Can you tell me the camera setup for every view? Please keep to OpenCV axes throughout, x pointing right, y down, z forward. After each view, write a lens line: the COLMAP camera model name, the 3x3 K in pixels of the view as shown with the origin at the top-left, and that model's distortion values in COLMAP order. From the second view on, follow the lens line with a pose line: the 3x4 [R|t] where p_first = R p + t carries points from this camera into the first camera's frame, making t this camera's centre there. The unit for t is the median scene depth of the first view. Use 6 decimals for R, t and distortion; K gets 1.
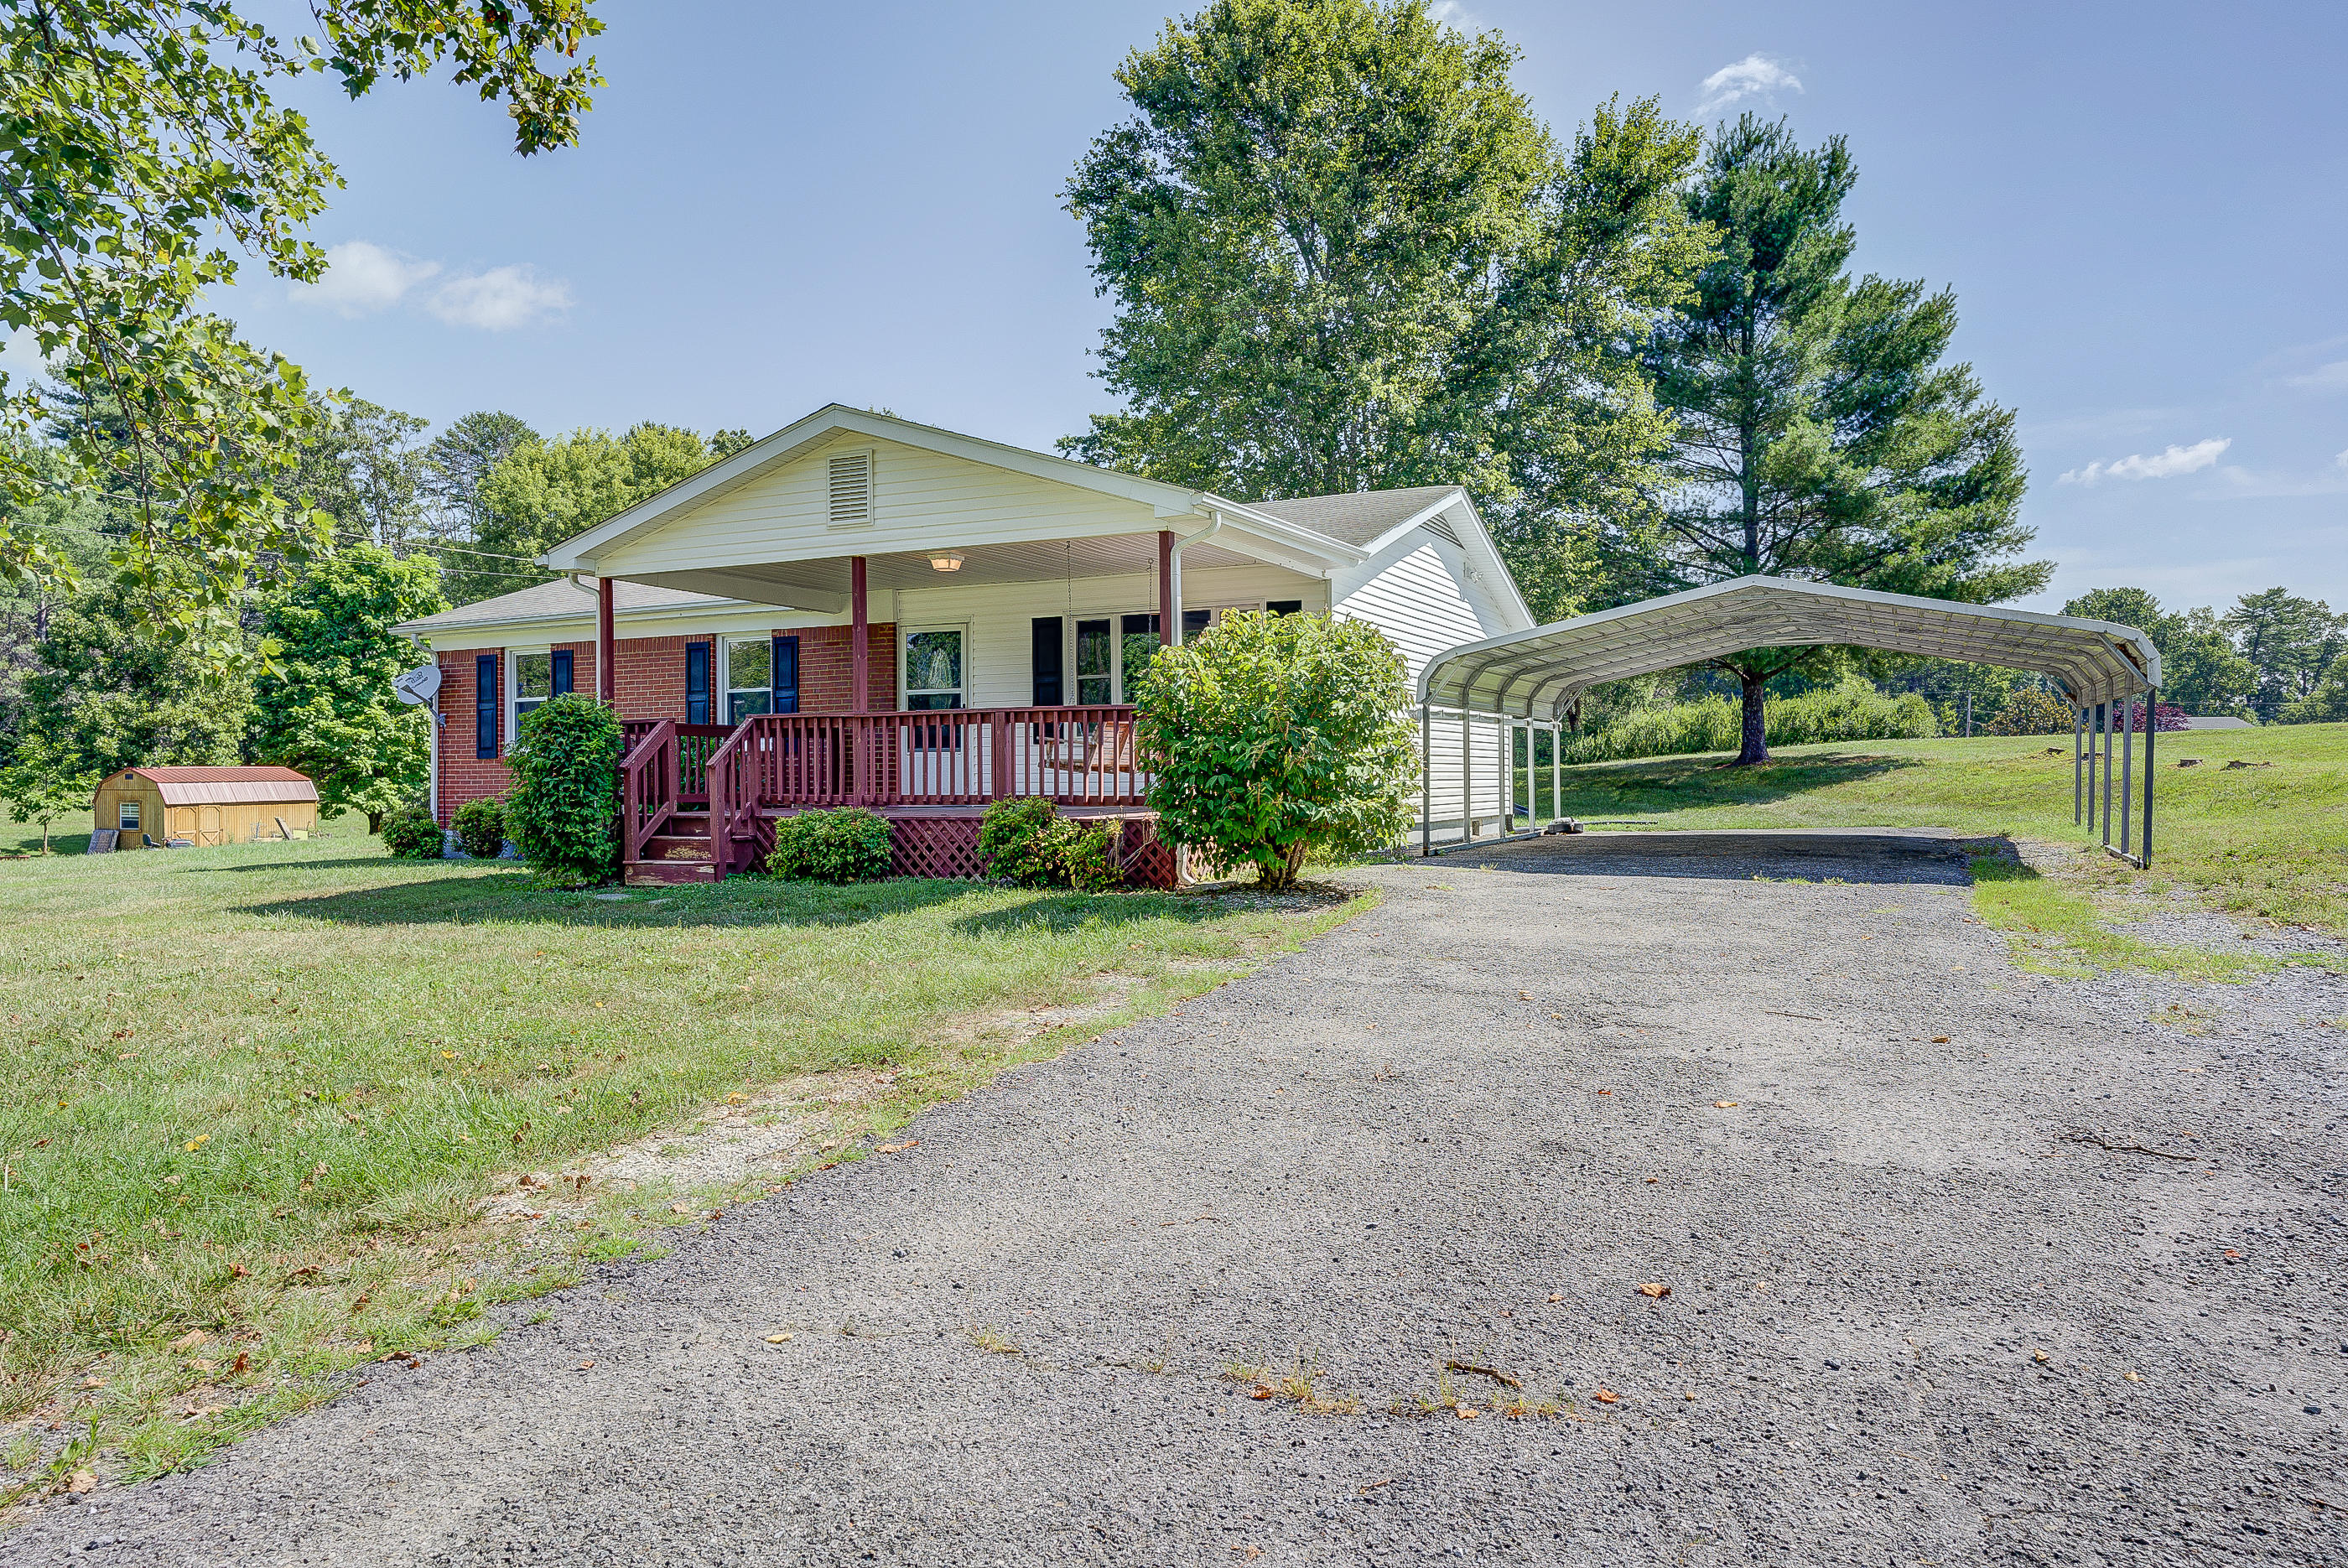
lens RADIAL K [[1637.2, 0, 1169.7], [0, 1637.2, 767.0], [0, 0, 1]] dist [0.003800, 0.003435]
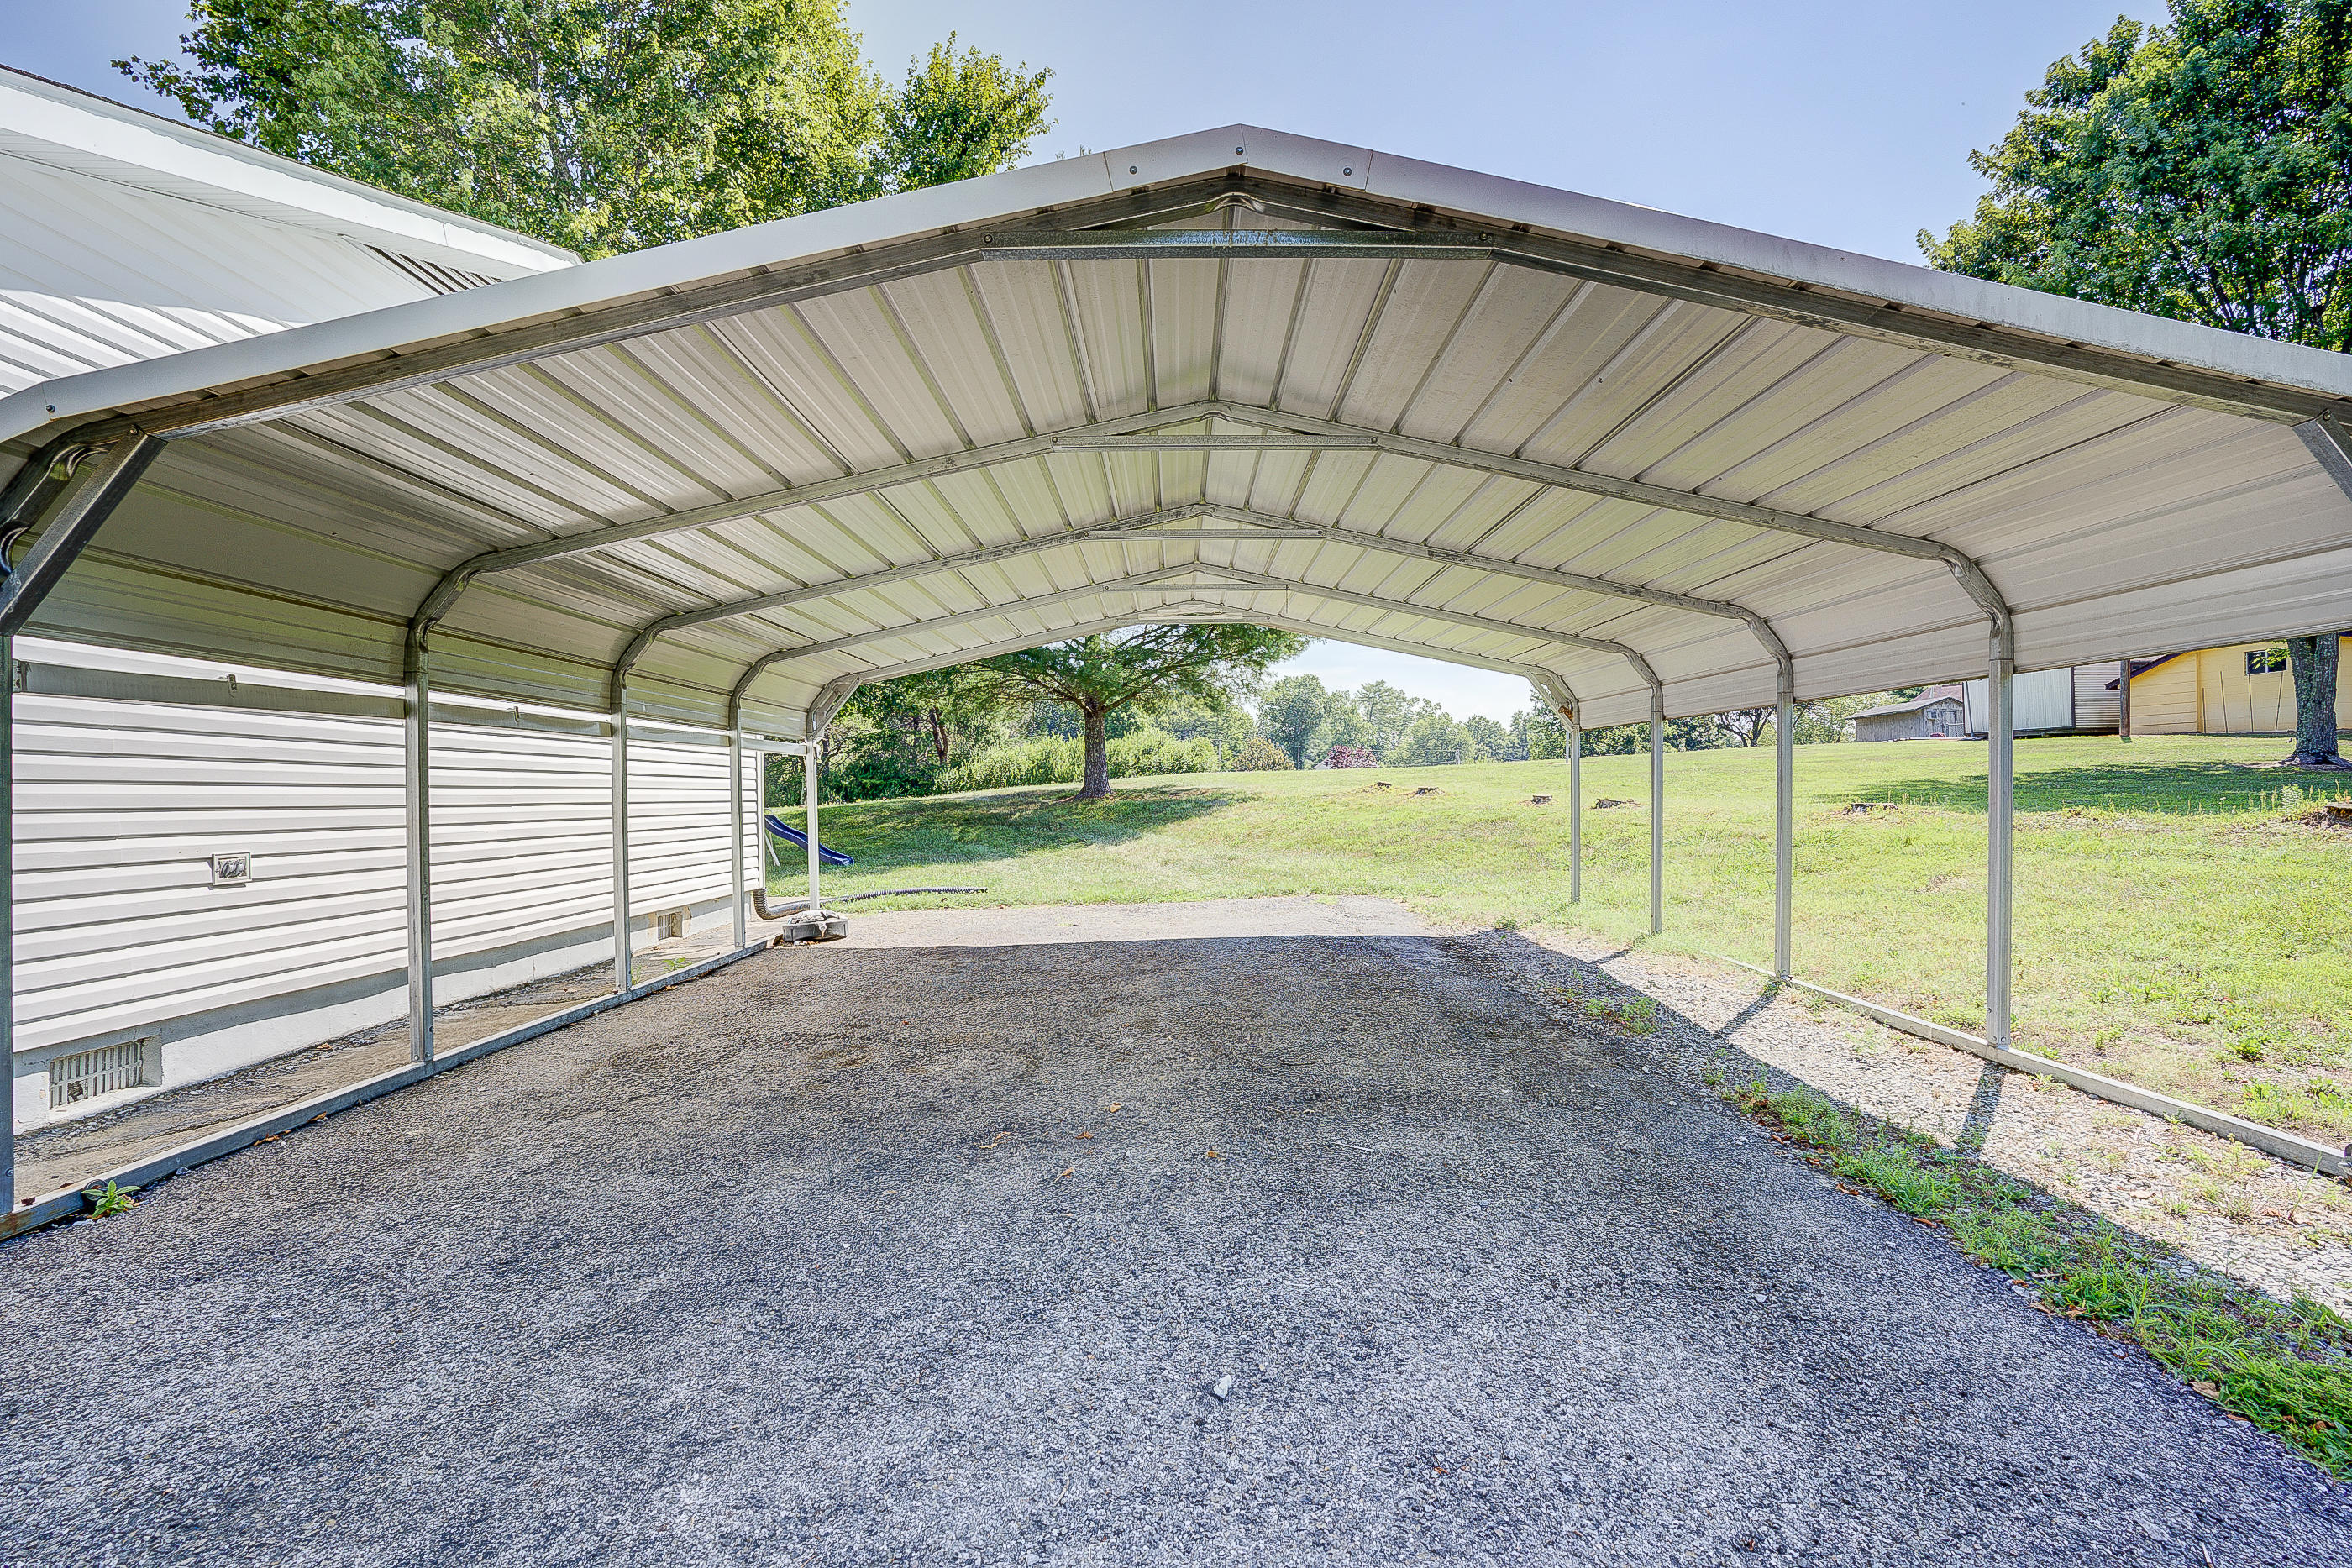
lens RADIAL K [[1107.5, 0, 1173.7], [0, 1107.5, 782.7], [0, 0, 1]] dist [-0.027528, 0.000029]
pose [[0.909396, -0.000136, 0.415932, 0.115195], [0.002889, 0.999978, -0.005990, -0.006132], [-0.415922, 0.006648, 0.909376, 0.355605]]
